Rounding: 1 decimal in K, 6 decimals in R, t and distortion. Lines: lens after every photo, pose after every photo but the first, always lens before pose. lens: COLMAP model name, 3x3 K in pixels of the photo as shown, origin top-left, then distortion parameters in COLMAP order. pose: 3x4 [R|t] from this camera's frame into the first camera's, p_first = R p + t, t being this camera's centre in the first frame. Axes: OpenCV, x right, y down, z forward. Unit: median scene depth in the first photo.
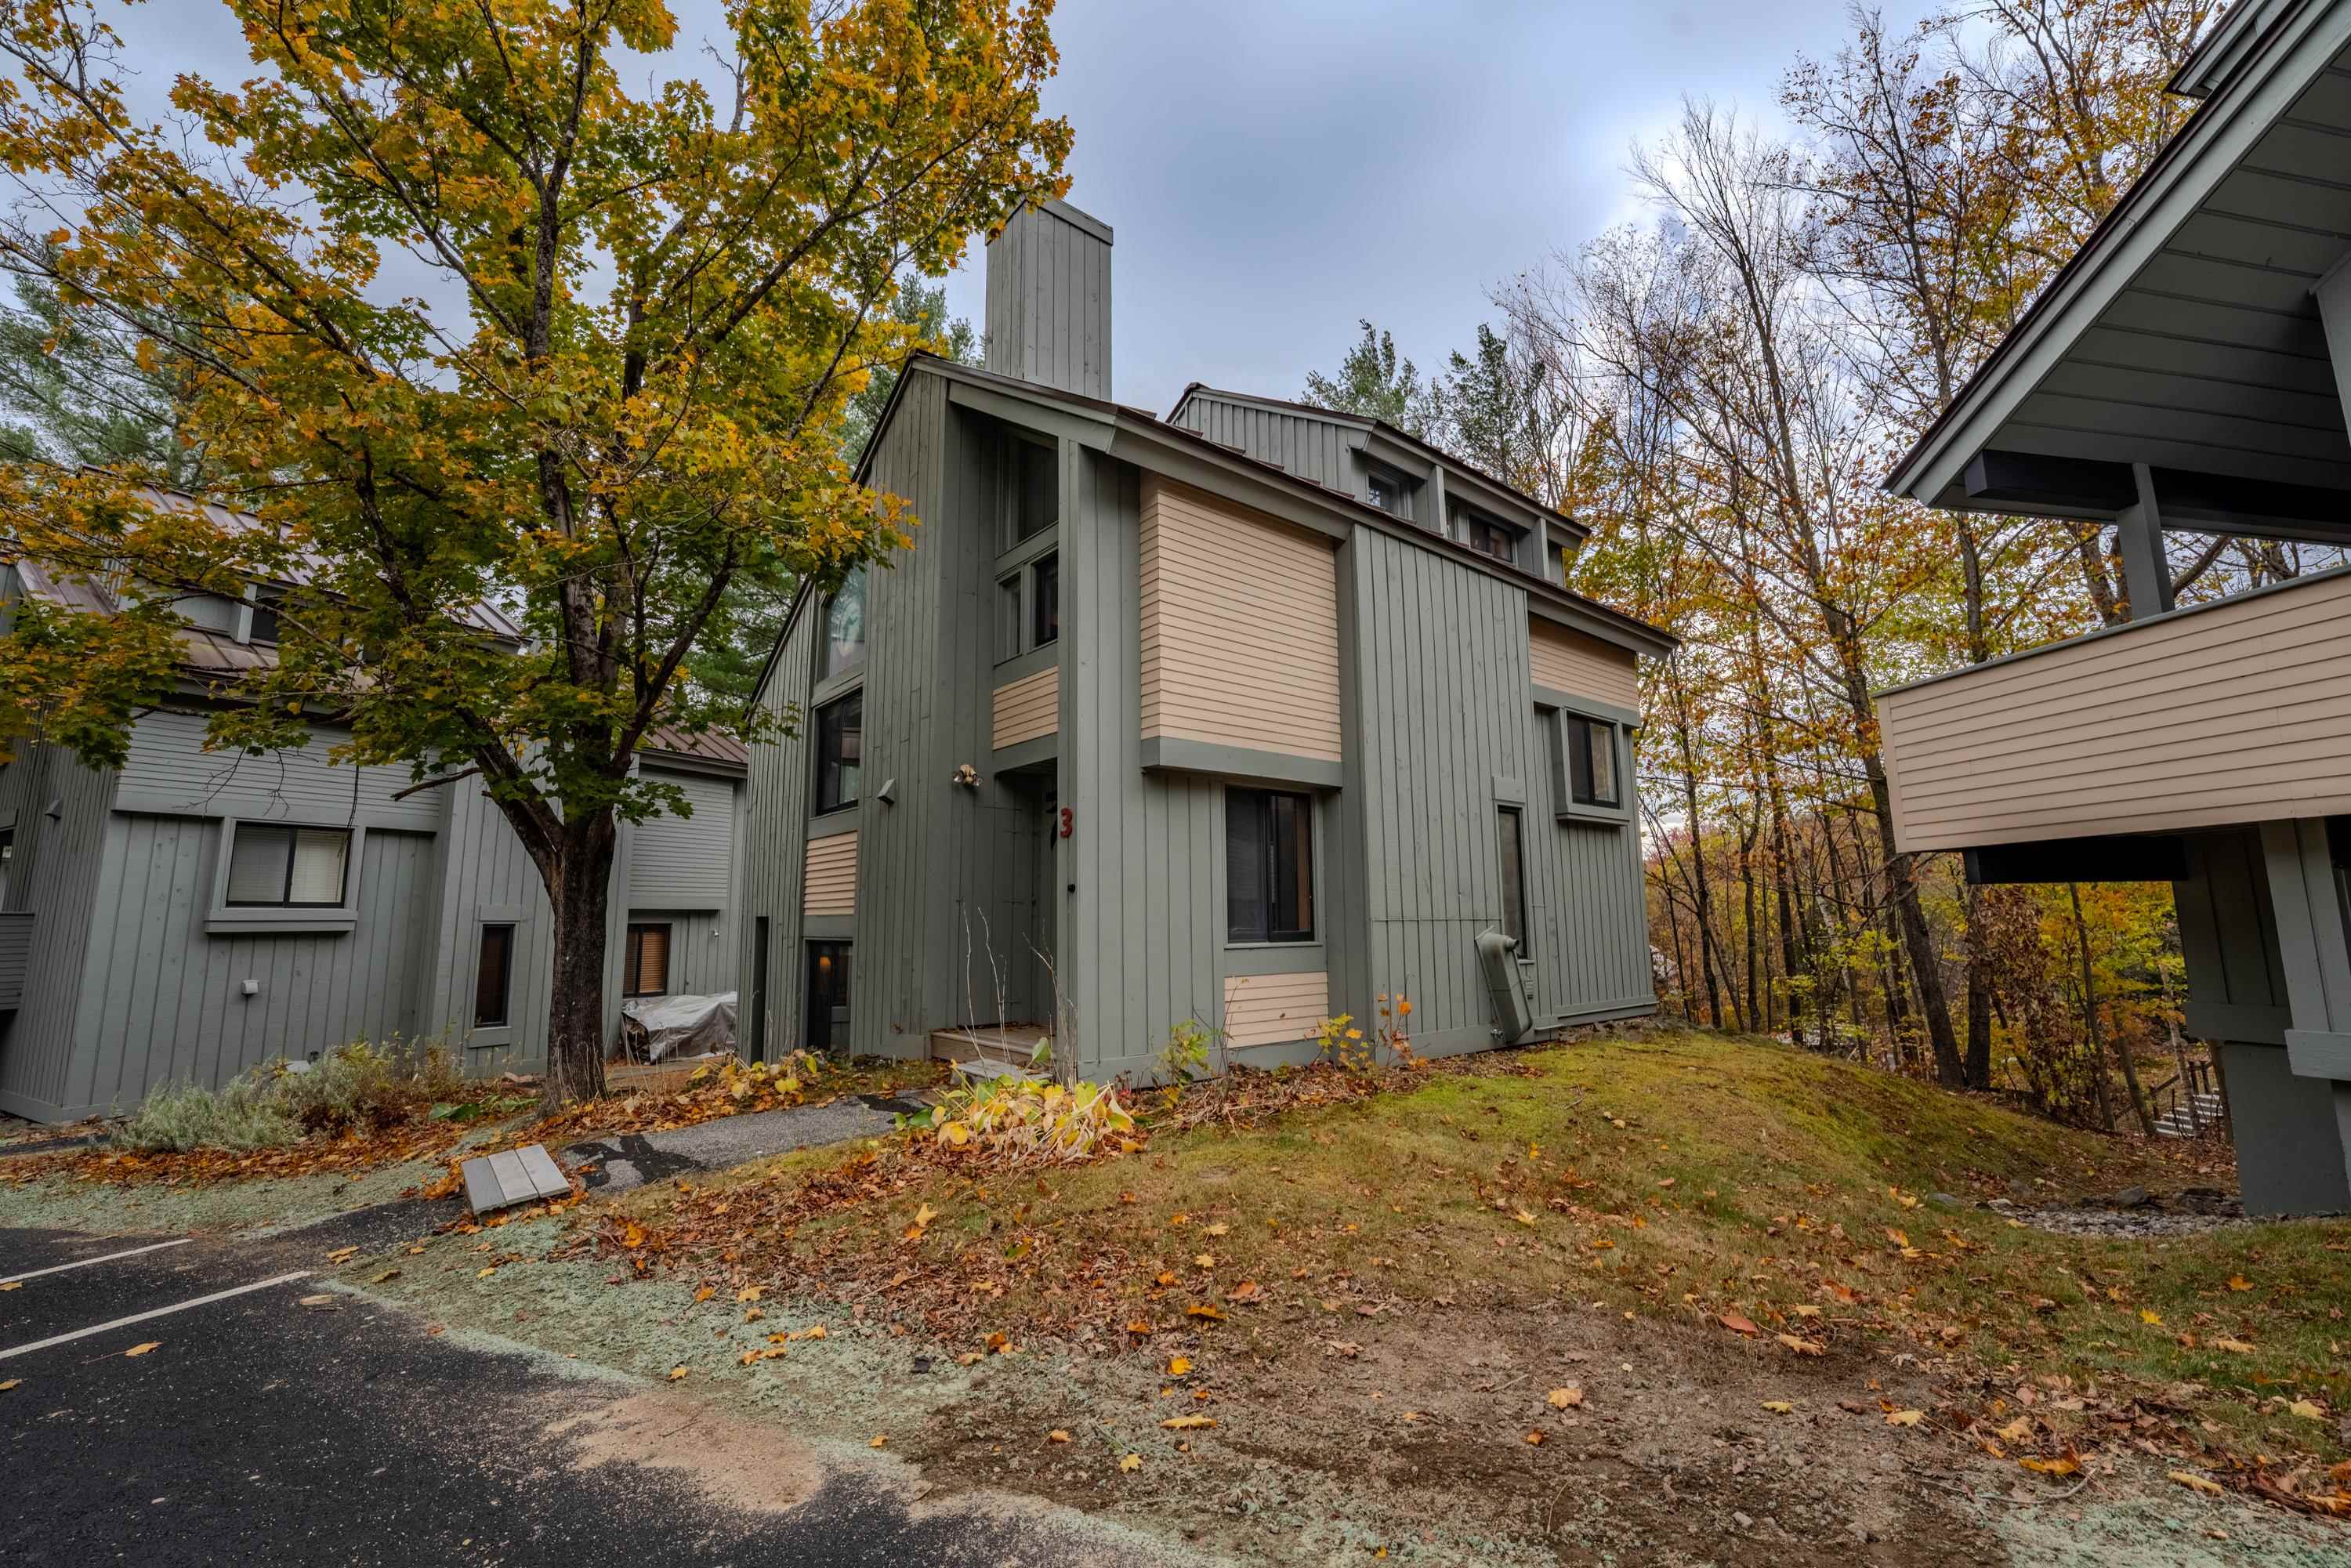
lens RADIAL K [[951.0, 0, 1180.2], [0, 951.0, 777.1], [0, 0, 1]] dist [-0.027103, 0.000178]
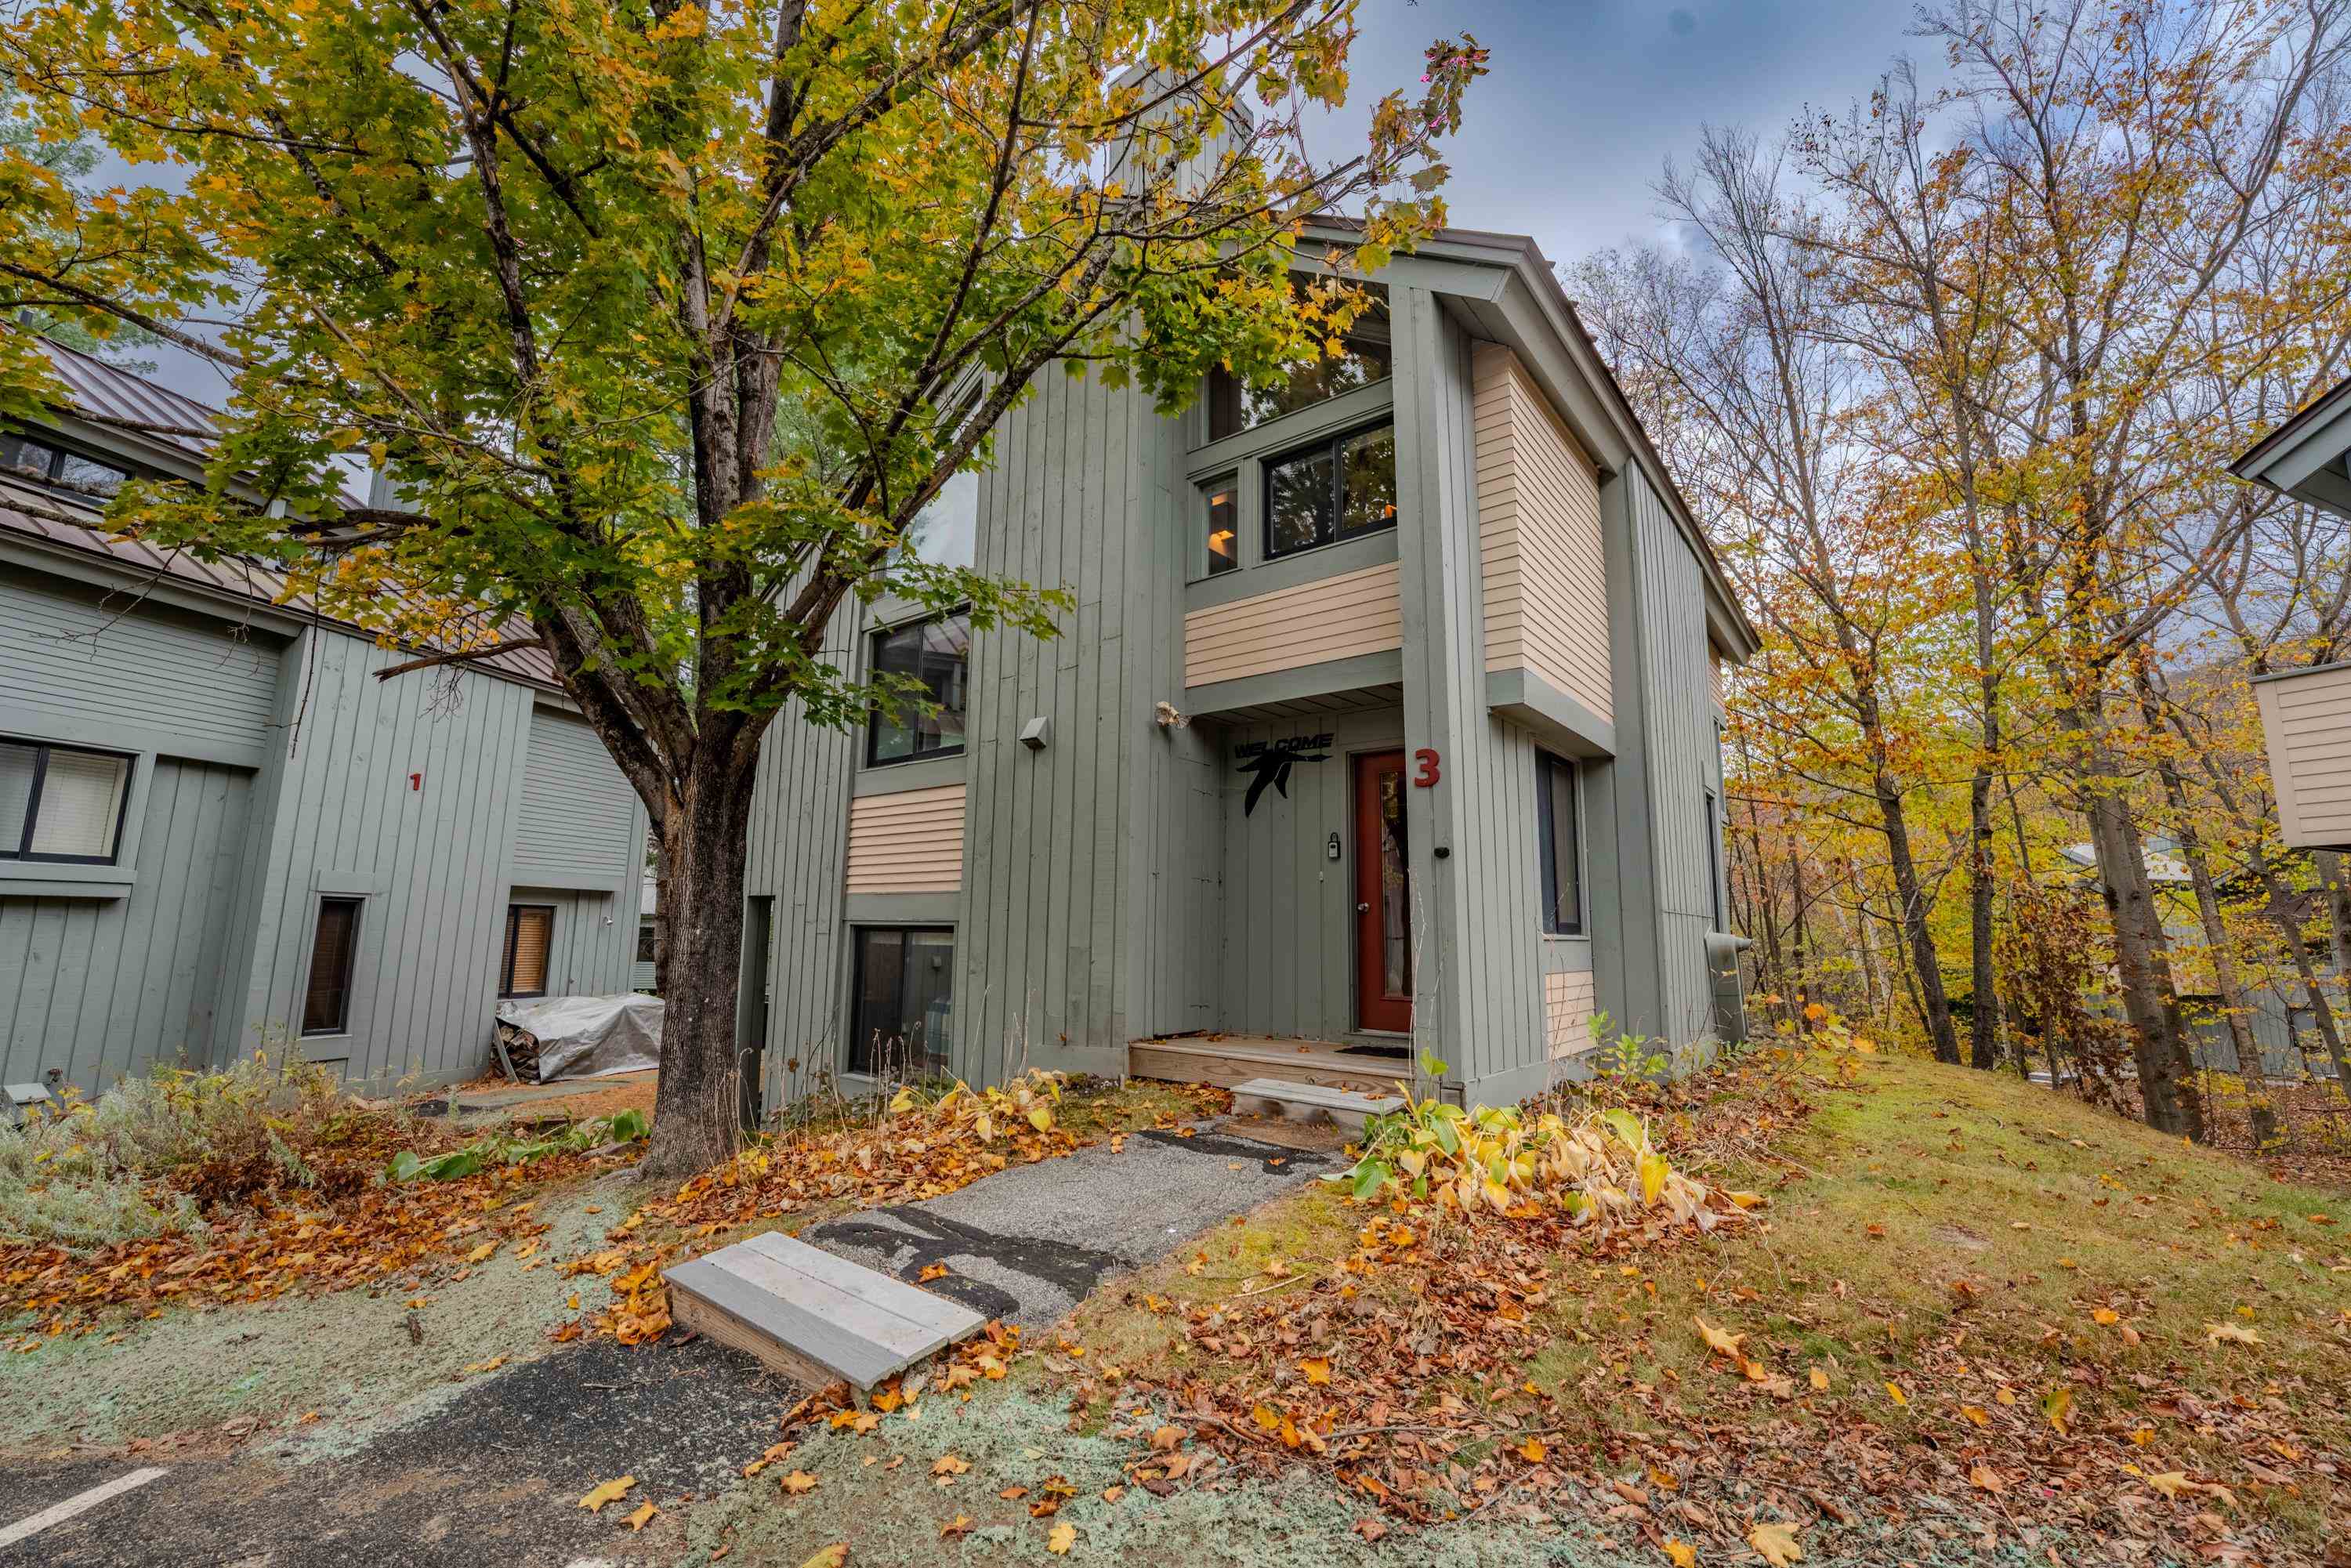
lens RADIAL K [[951.0, 0, 1170.3], [0, 951.0, 783.7], [0, 0, 1]] dist [-0.027103, 0.000178]
pose [[0.978959, 0.055325, 0.196416, -0.260395], [-0.054225, 0.998468, -0.010979, 0.044264], [-0.196722, 0.000097, 0.980459, 0.162020]]
